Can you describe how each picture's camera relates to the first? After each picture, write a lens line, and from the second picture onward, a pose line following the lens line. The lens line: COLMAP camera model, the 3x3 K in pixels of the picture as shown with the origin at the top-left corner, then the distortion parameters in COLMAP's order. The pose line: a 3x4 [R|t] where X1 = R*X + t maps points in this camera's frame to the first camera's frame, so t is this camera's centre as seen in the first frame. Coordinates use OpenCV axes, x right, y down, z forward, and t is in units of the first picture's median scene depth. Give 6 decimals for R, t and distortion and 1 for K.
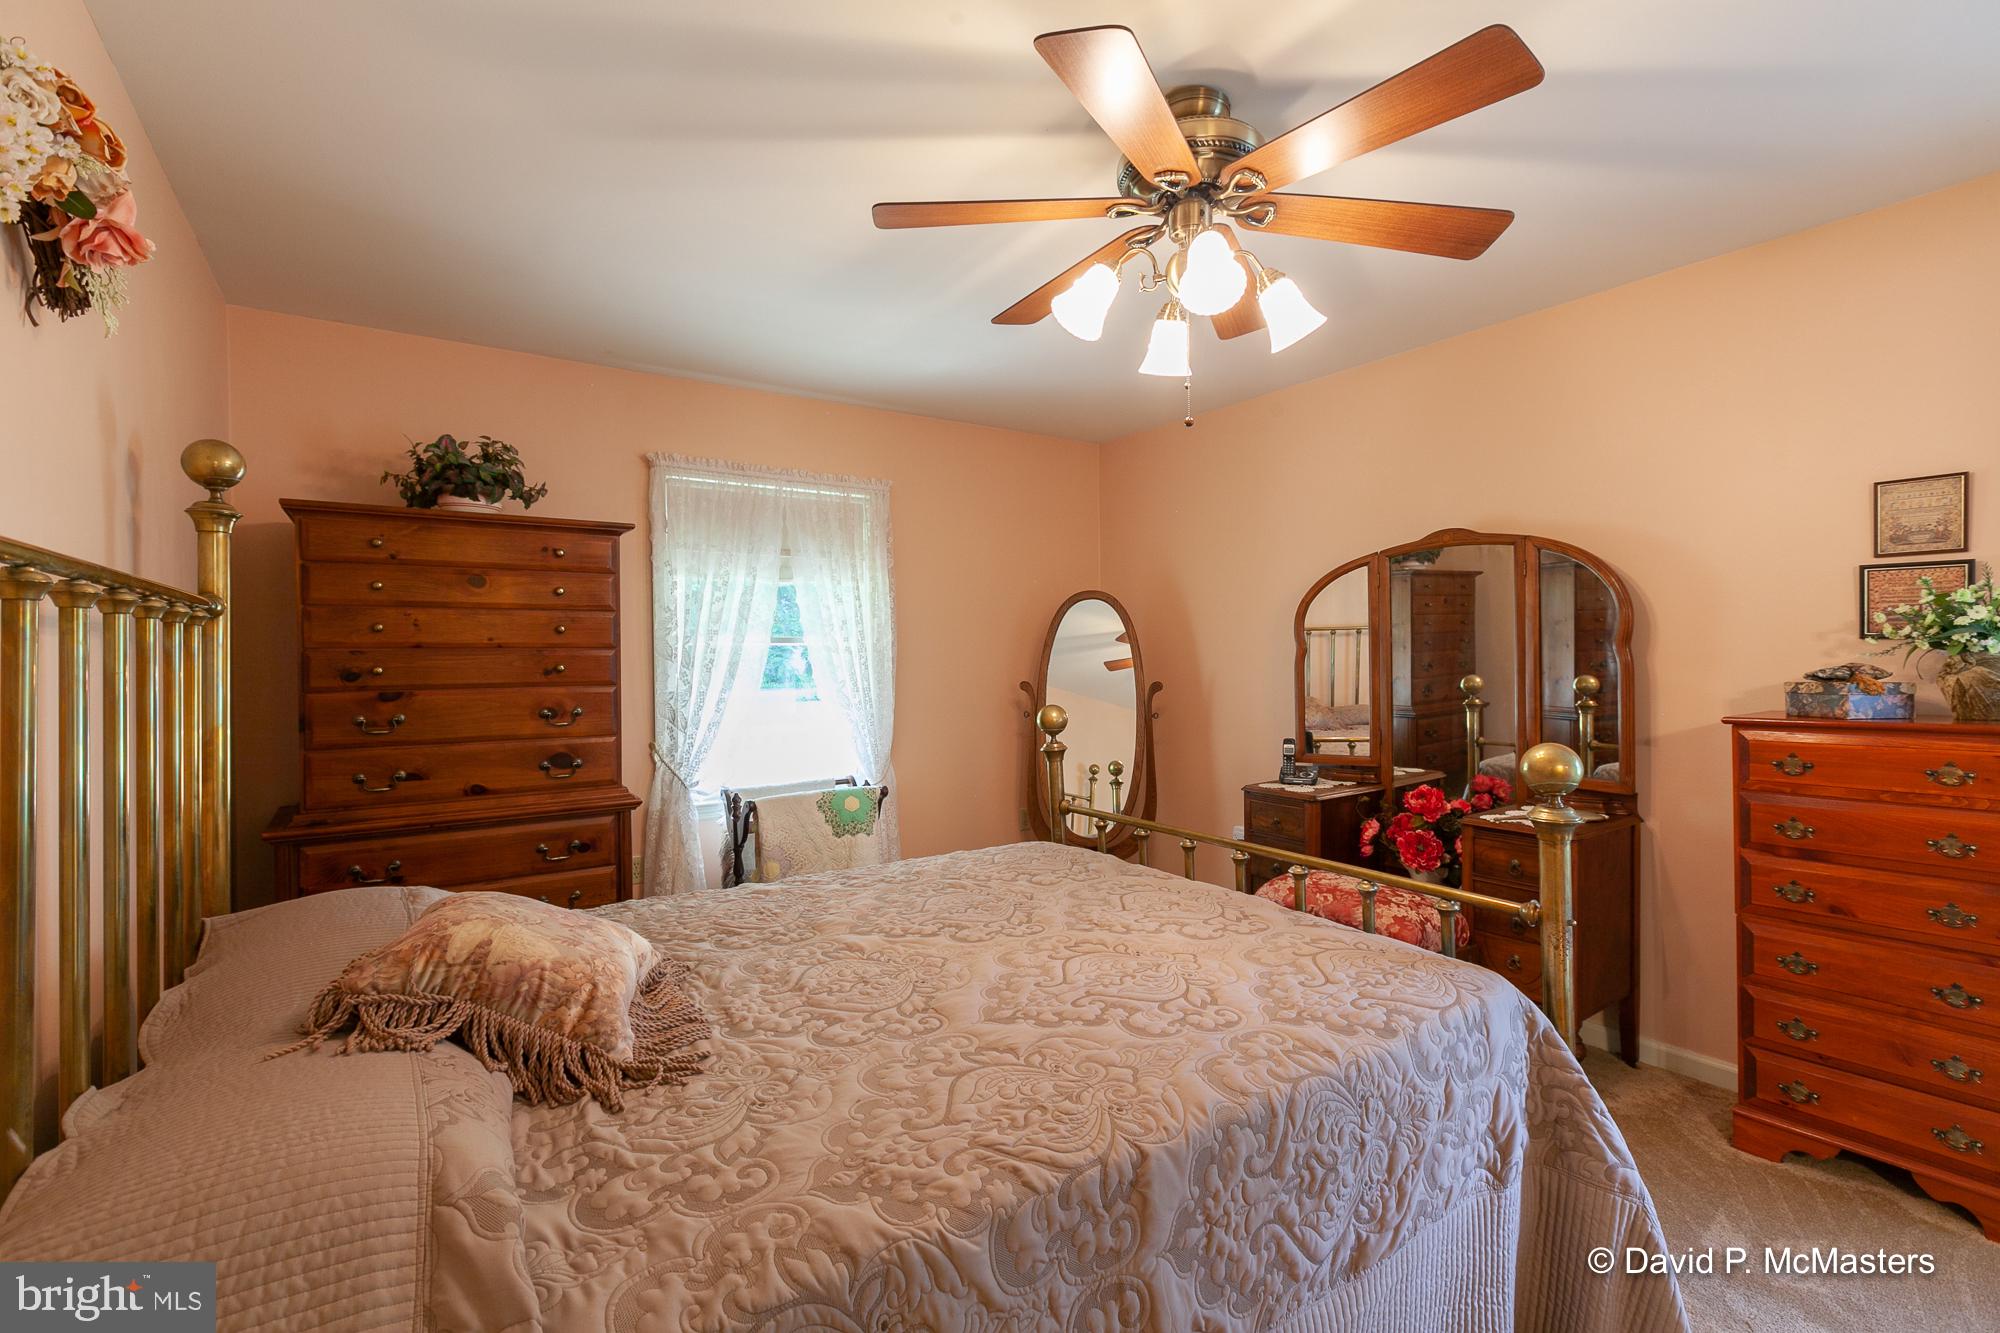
lens RADIAL K [[906.9, 0, 1002.4], [0, 906.9, 663.9], [0, 0, 1]] dist [0.000537, -0.002680]
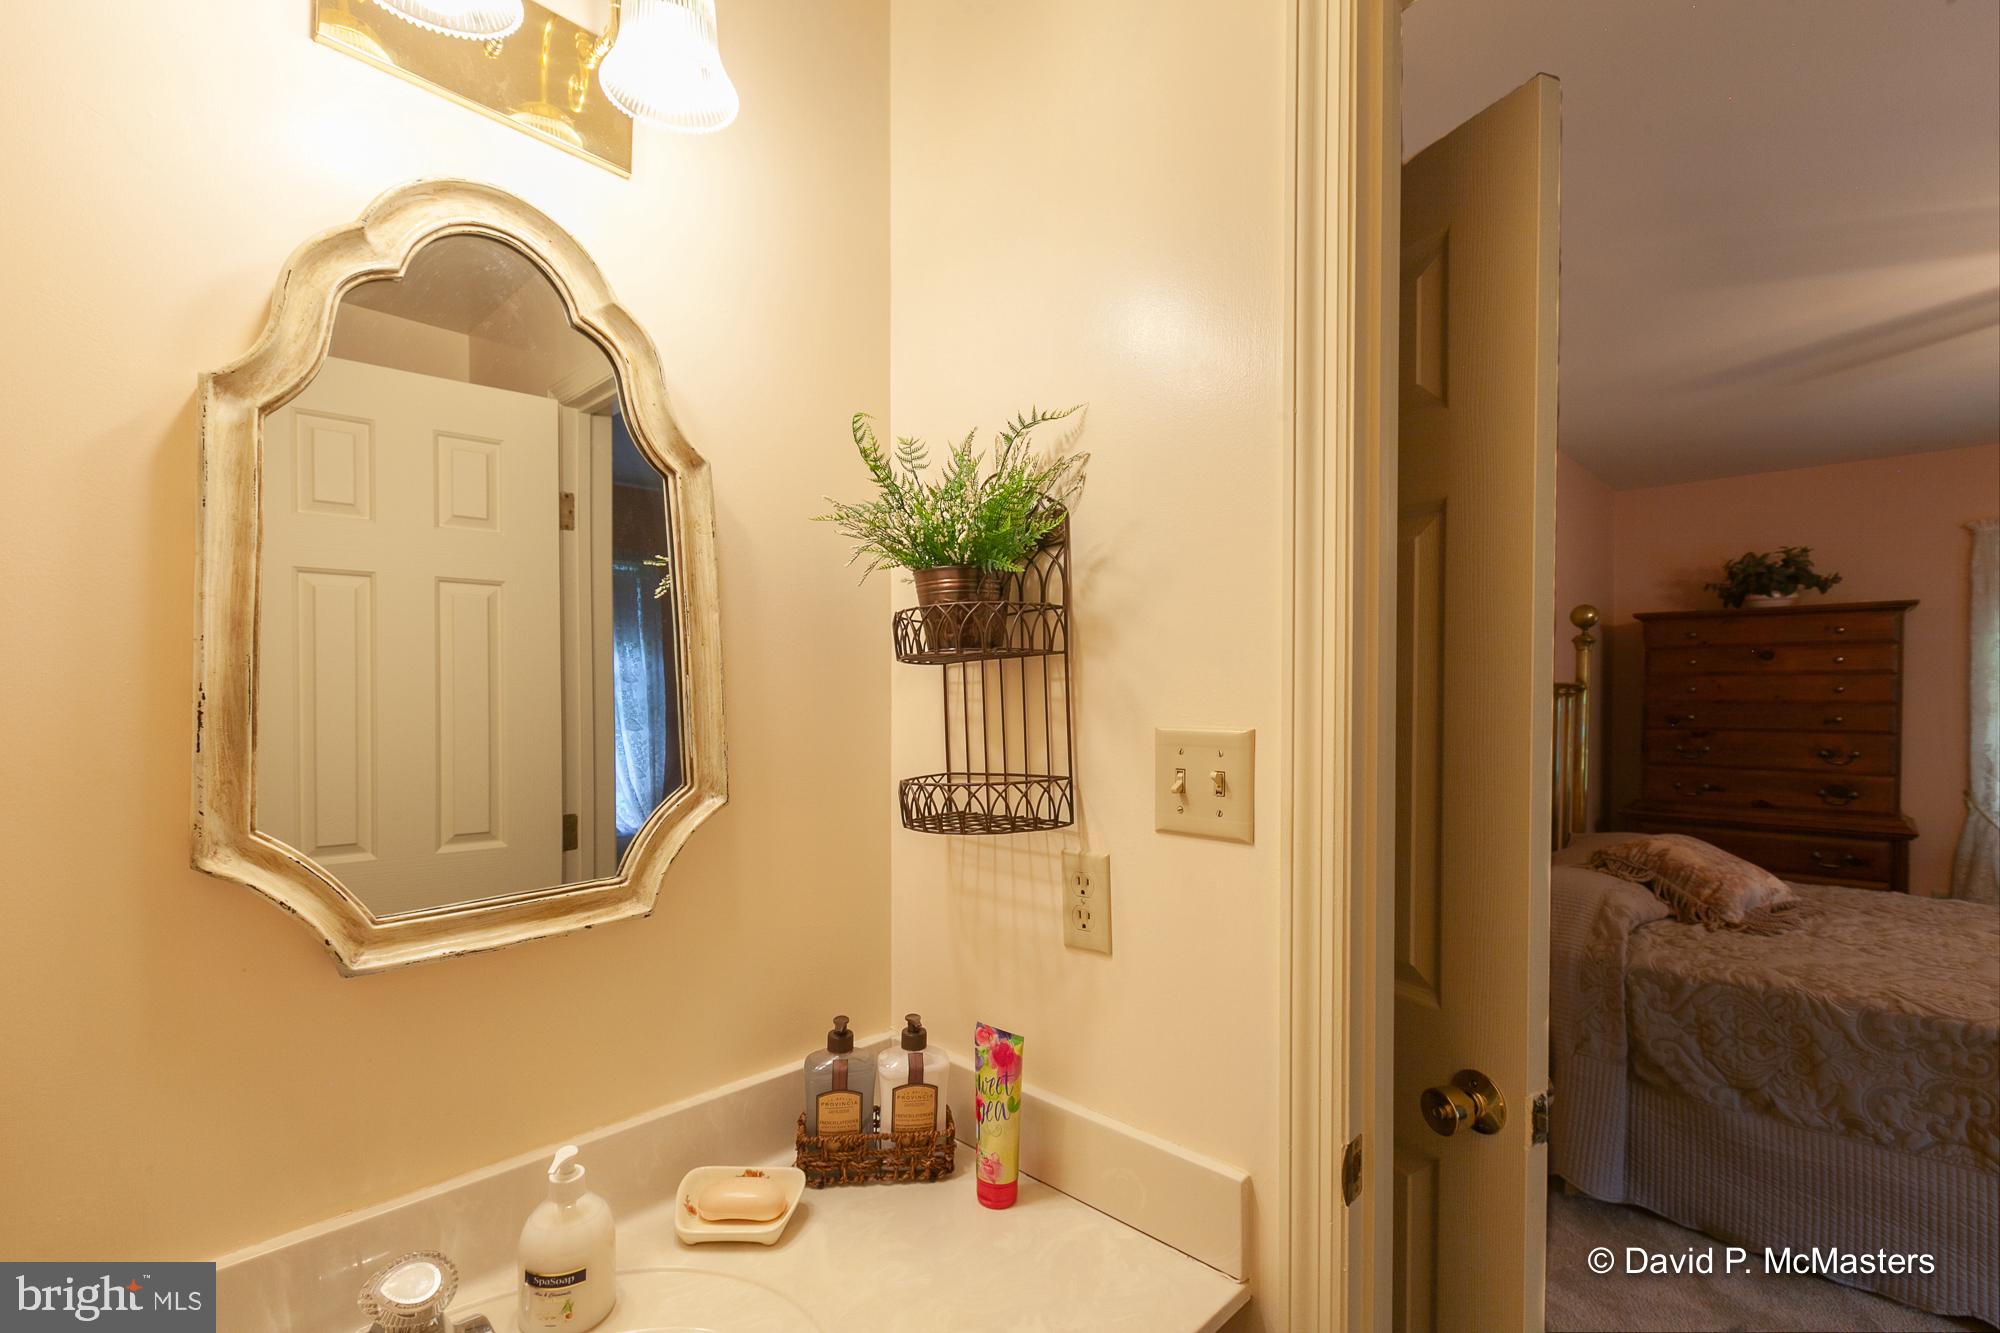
lens RADIAL K [[906.9, 0, 978.5], [0, 906.9, 710.7], [0, 0, 1]] dist [0.000537, -0.002680]
pose [[0.202595, 0.028331, -0.978853, 0.577697], [-0.010163, 0.999588, 0.026828, -0.032986], [0.979210, 0.004512, 0.202800, -0.504909]]
